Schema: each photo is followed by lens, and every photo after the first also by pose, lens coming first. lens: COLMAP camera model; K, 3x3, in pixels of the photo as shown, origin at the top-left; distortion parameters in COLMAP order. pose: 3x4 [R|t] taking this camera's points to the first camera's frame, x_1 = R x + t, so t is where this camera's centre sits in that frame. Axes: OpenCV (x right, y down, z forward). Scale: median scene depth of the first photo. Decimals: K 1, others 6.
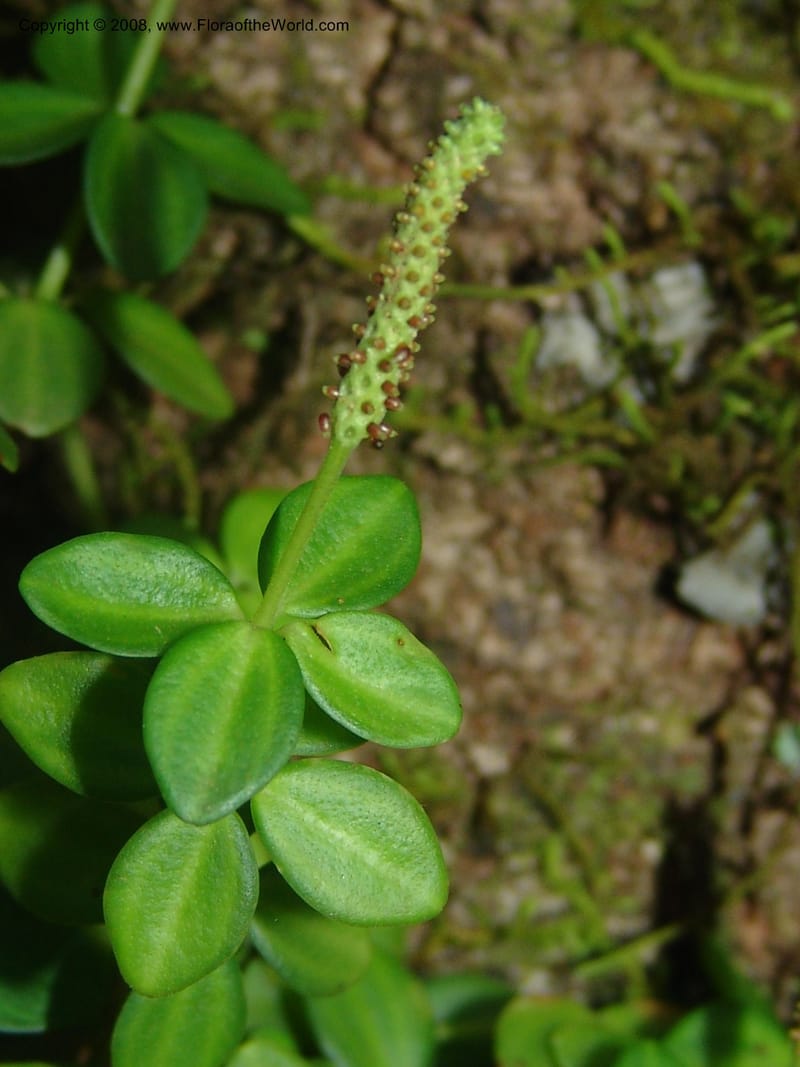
lens RADIAL K [[3269.6, 0, 400.0], [0, 3269.6, 533.5], [0, 0, 1]] dist [-0.134930, -0.441699]
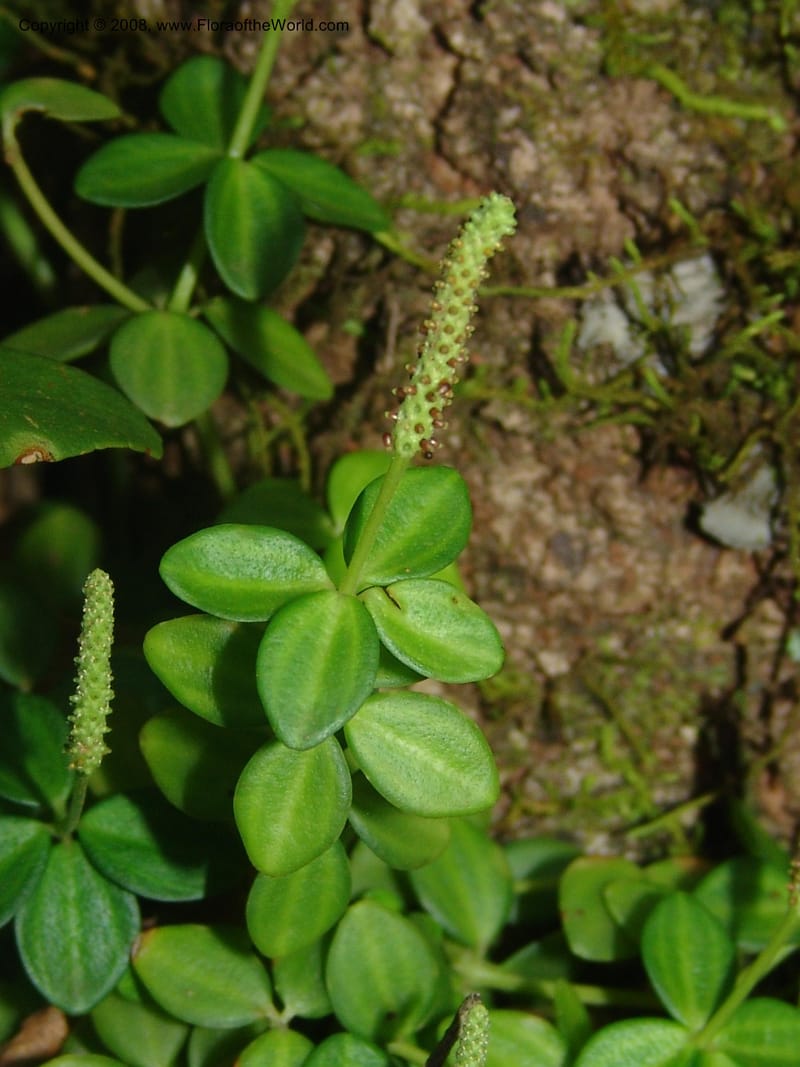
lens RADIAL K [[3269.6, 0, 400.0], [0, 3269.6, 533.5], [0, 0, 1]] dist [-0.134930, -0.441699]
pose [[0.998098, -0.030733, -0.053436, 0.038414], [0.033811, 0.997762, 0.057680, -0.054355], [0.051544, -0.059377, 0.996904, -0.231445]]
